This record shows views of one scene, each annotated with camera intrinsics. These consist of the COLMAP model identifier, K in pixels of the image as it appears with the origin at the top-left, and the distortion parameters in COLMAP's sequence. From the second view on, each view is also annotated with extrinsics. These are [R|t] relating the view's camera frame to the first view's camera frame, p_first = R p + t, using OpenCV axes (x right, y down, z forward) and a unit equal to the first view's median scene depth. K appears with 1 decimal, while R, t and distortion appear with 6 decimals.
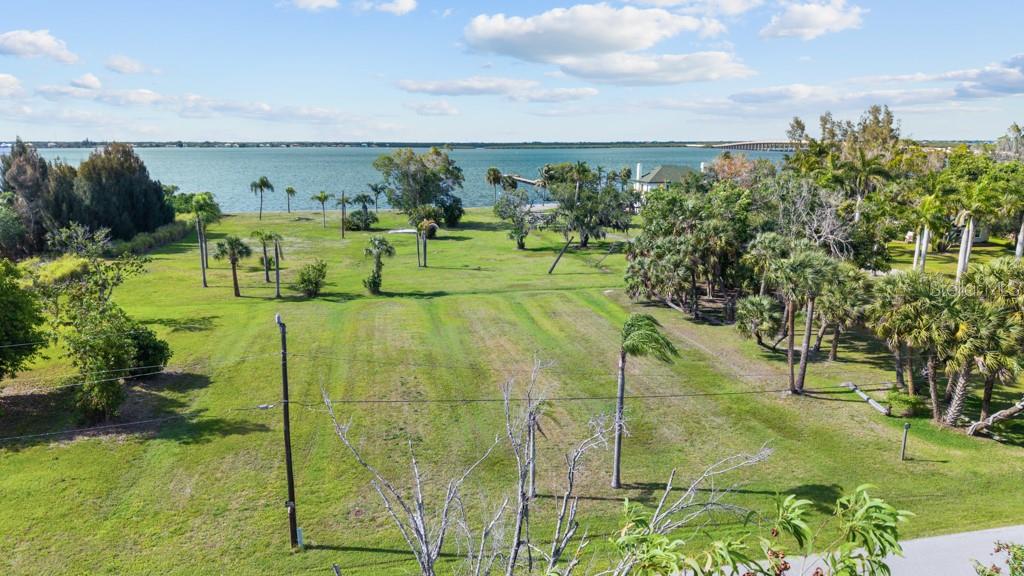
lens RADIAL K [[678.9, 0, 512.0], [0, 678.9, 288.0], [0, 0, 1]] dist [0.072734, -0.102541]
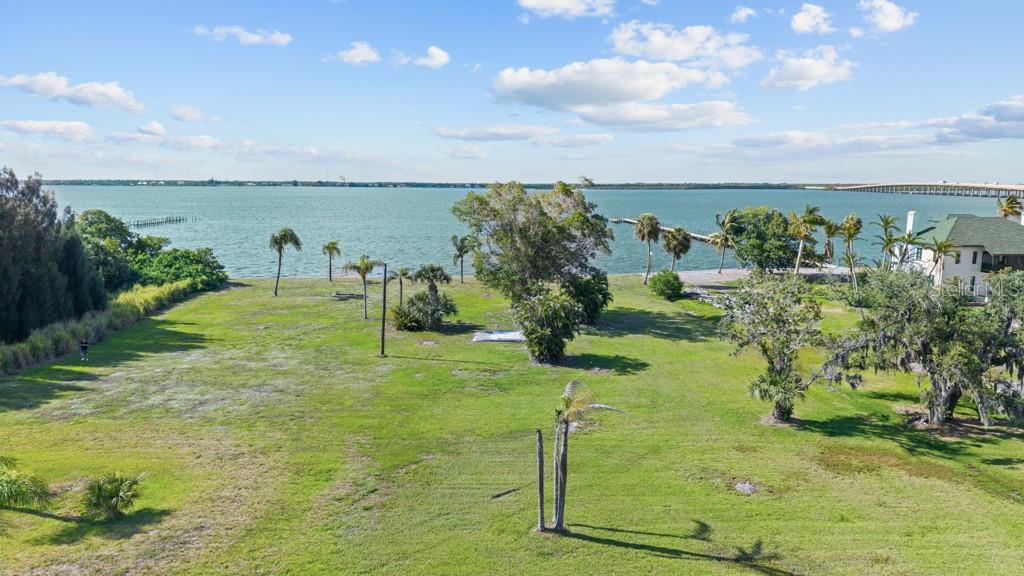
lens RADIAL K [[678.9, 0, 512.0], [0, 678.9, 288.0], [0, 0, 1]] dist [0.072734, -0.102541]
pose [[0.989621, 0.027932, -0.140959, -0.086010], [-0.036052, 0.997814, -0.055381, -0.101243], [0.139103, 0.059888, 0.988465, 0.527053]]
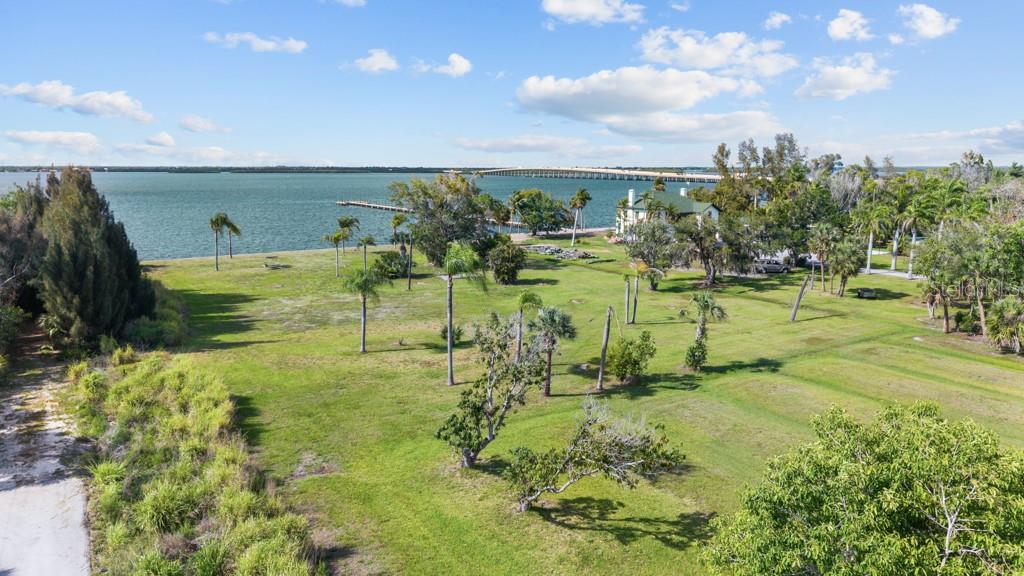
lens RADIAL K [[667.8, 0, 512.0], [0, 667.8, 288.0], [0, 0, 1]] dist [0.069742, -0.069533]
pose [[0.931145, -0.062452, 0.359260, -0.428521], [0.074204, 0.997062, -0.019000, -0.053804], [-0.357018, 0.044350, 0.933044, 0.255549]]
